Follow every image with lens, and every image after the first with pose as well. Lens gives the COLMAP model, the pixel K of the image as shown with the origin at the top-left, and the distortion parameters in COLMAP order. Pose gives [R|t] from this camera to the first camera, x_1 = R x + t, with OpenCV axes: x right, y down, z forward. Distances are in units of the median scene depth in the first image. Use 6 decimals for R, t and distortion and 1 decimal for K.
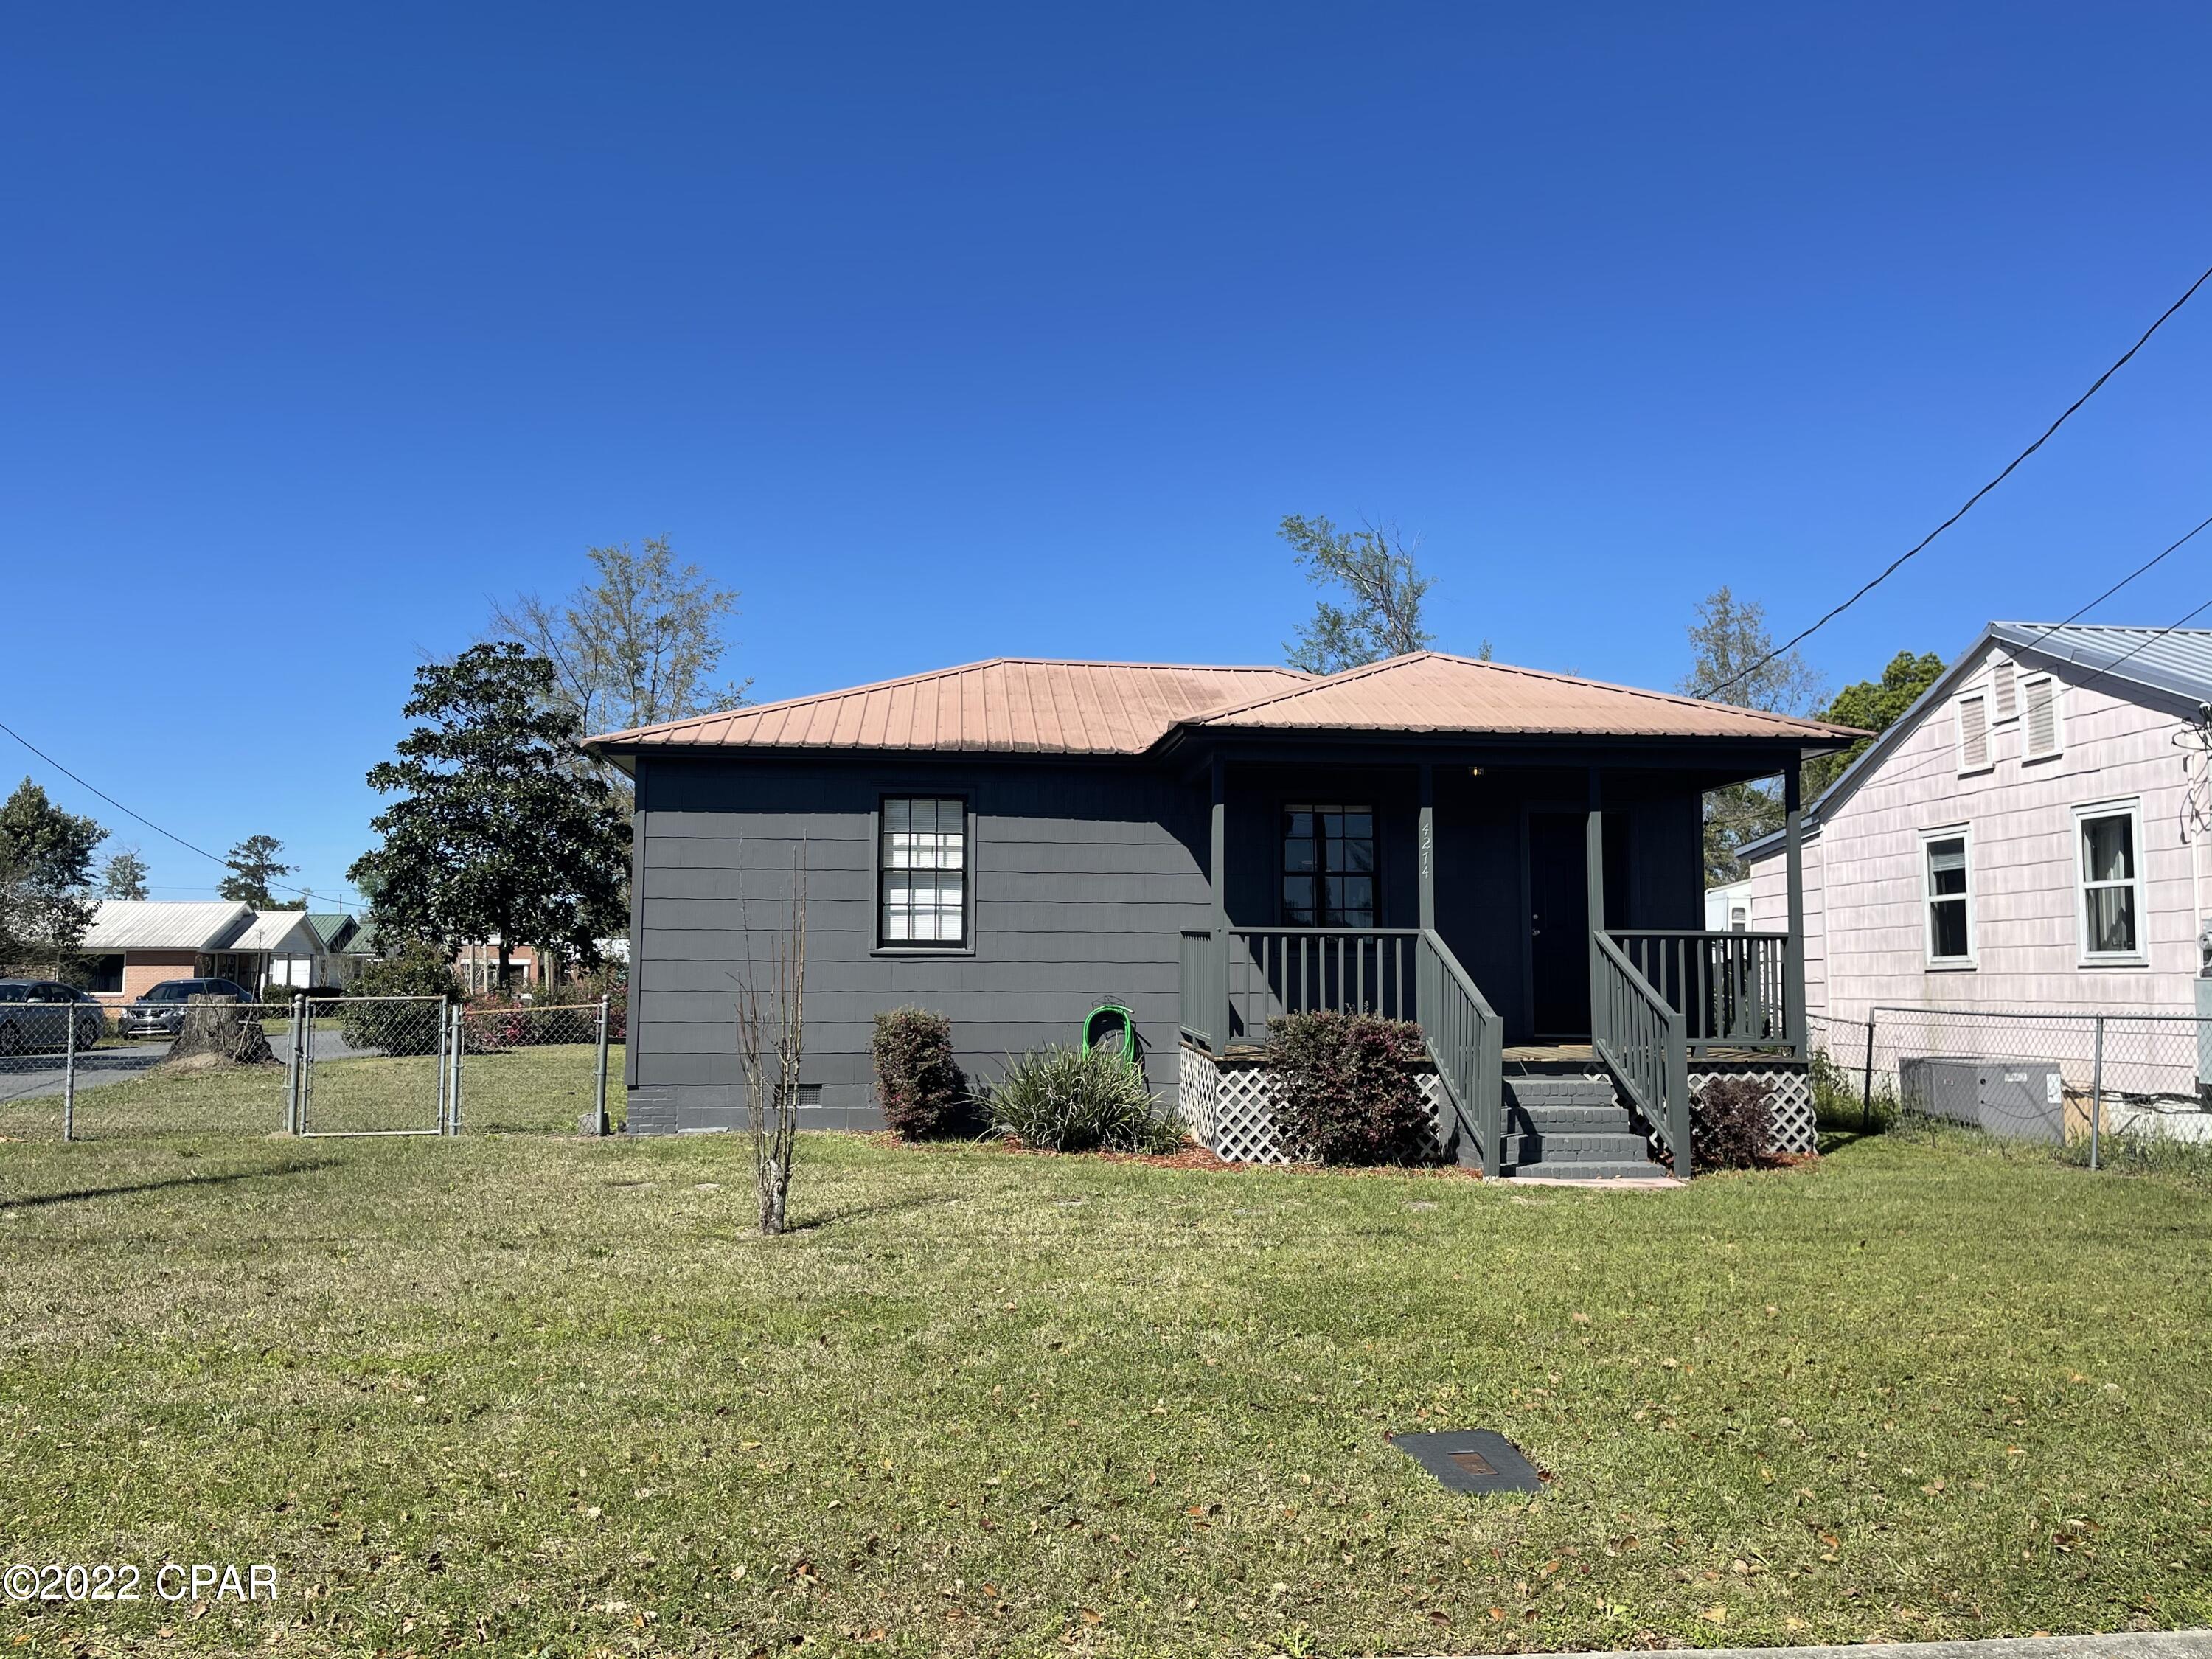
lens RADIAL K [[1684.2, 0, 1109.1], [0, 1684.2, 829.5], [0, 0, 1]] dist [0.034268, -0.001990]
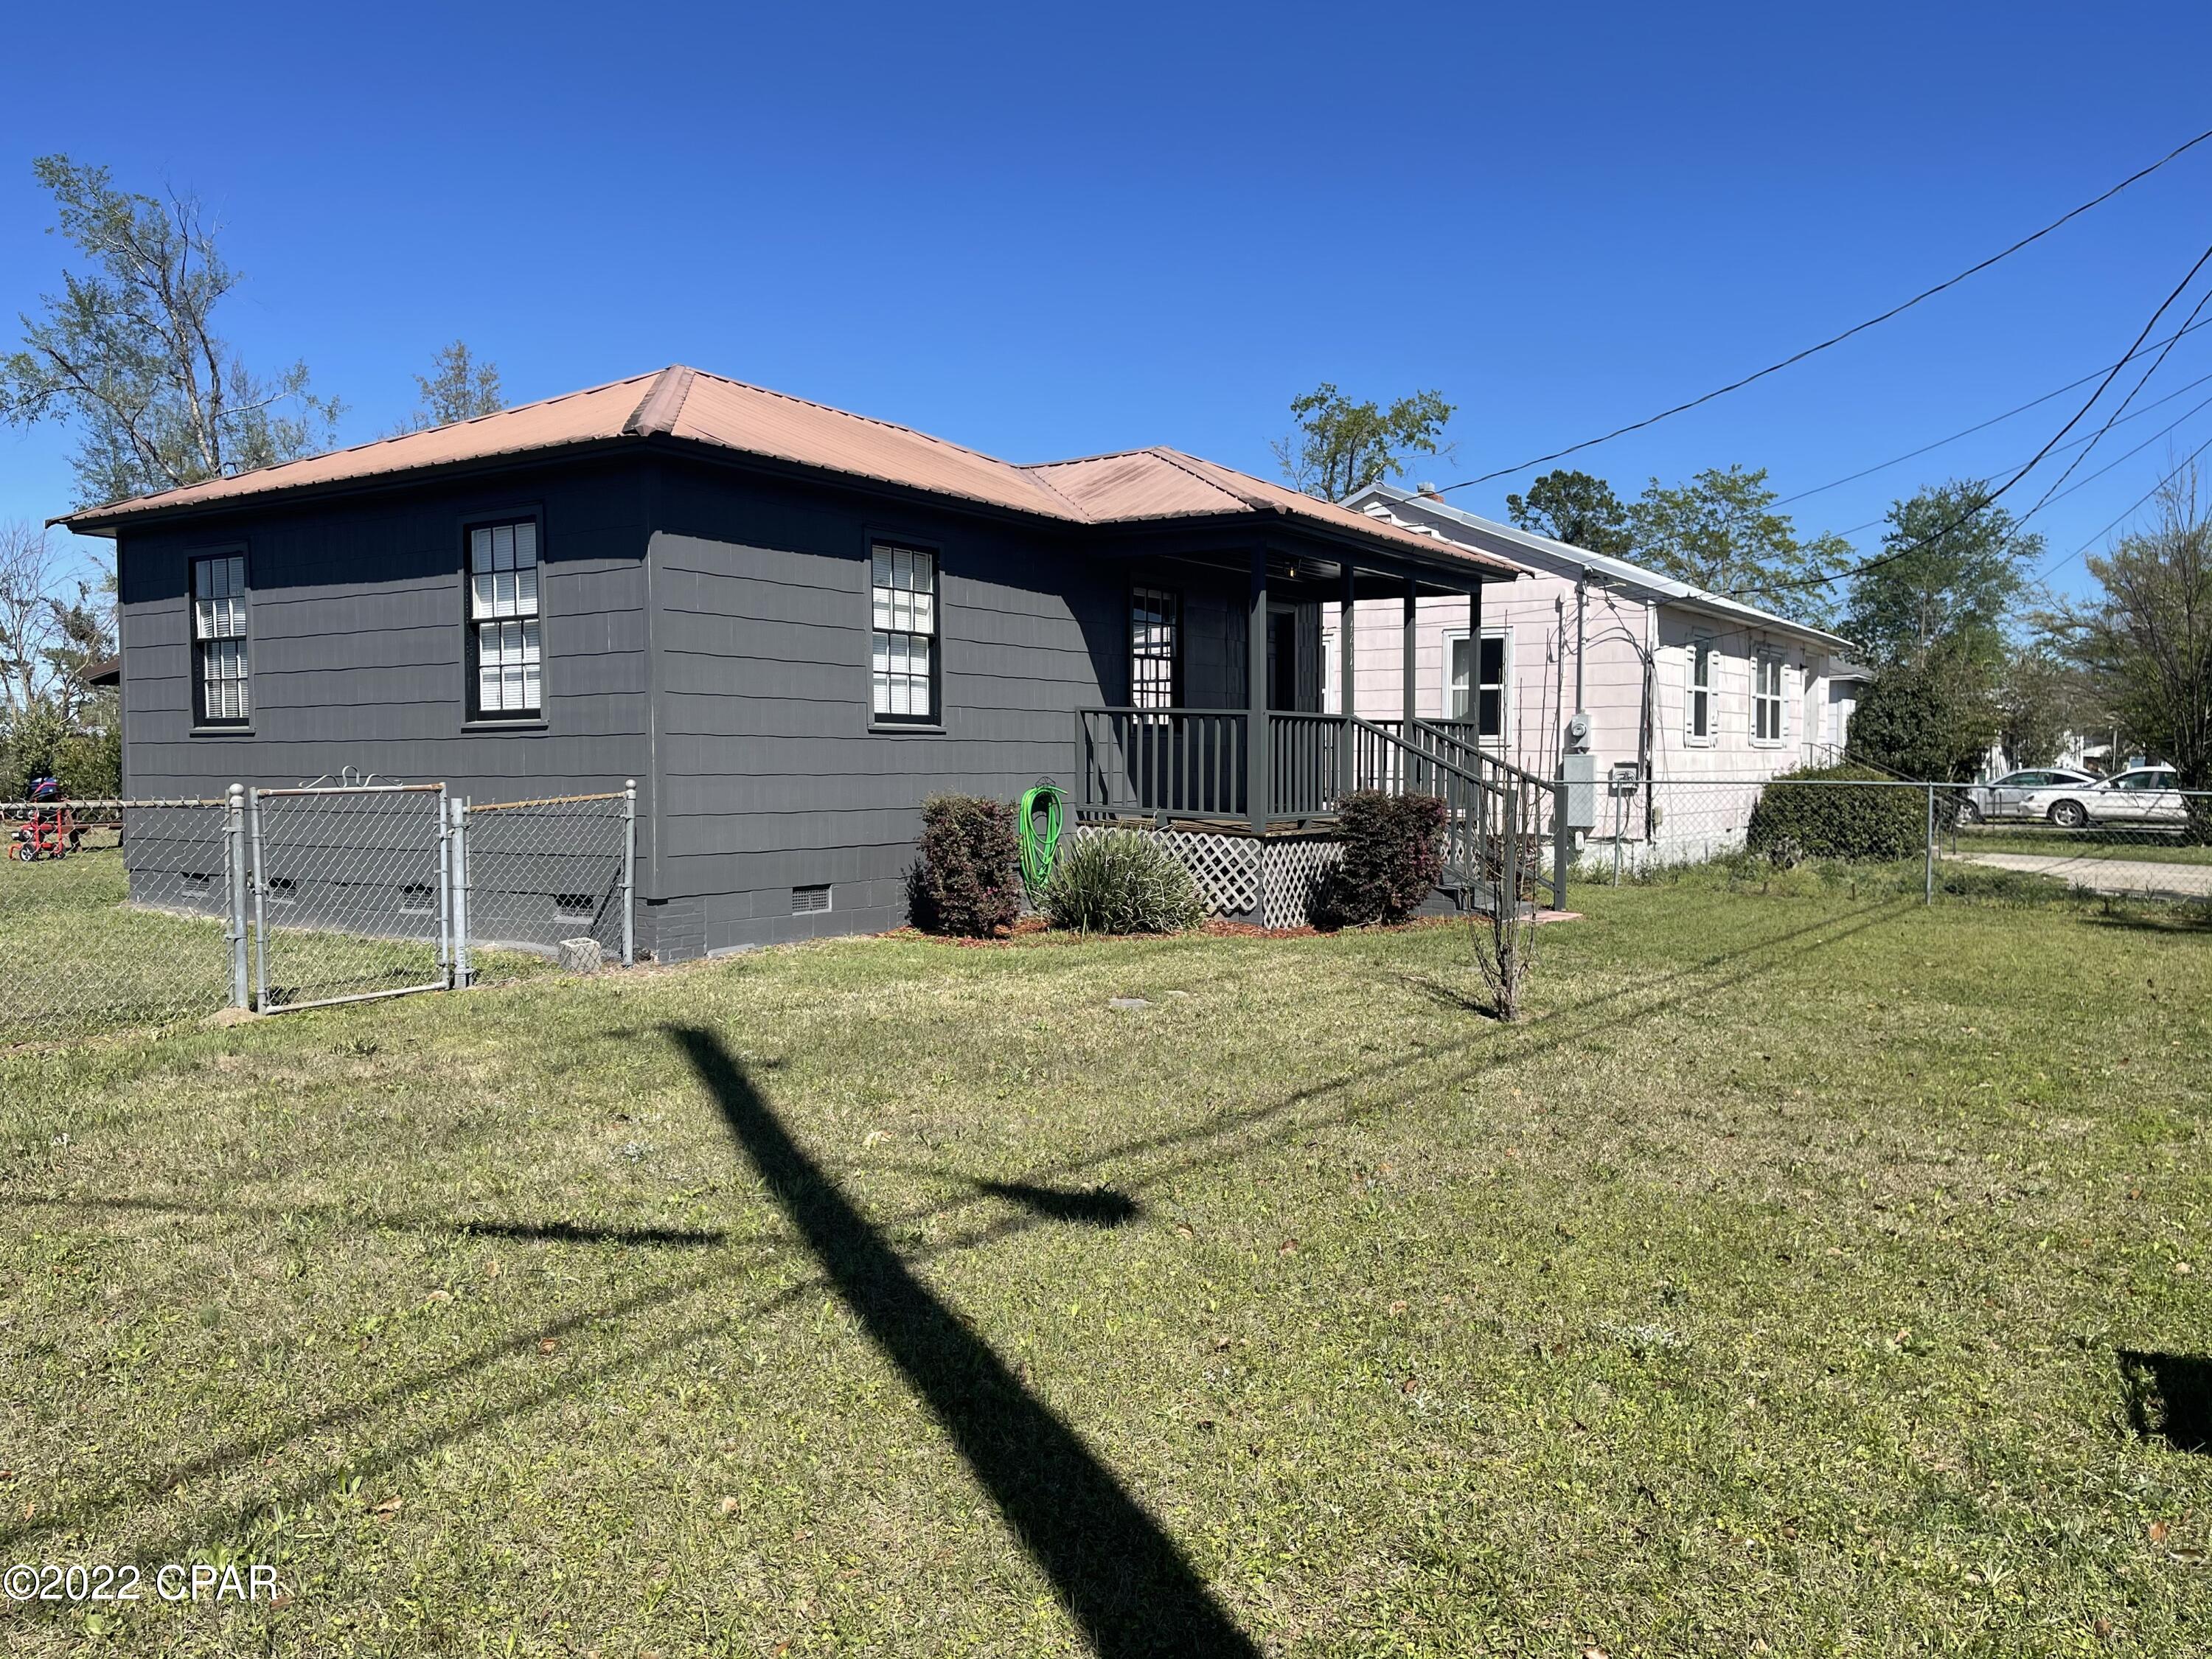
lens RADIAL K [[1684.2, 0, 1109.1], [0, 1684.2, 832.7], [0, 0, 1]] dist [0.034268, -0.001990]
pose [[0.640770, -0.036086, 0.766885, -0.708546], [-0.070081, 0.991975, 0.105234, 0.027083], [-0.764528, -0.121175, 0.633099, 0.357410]]
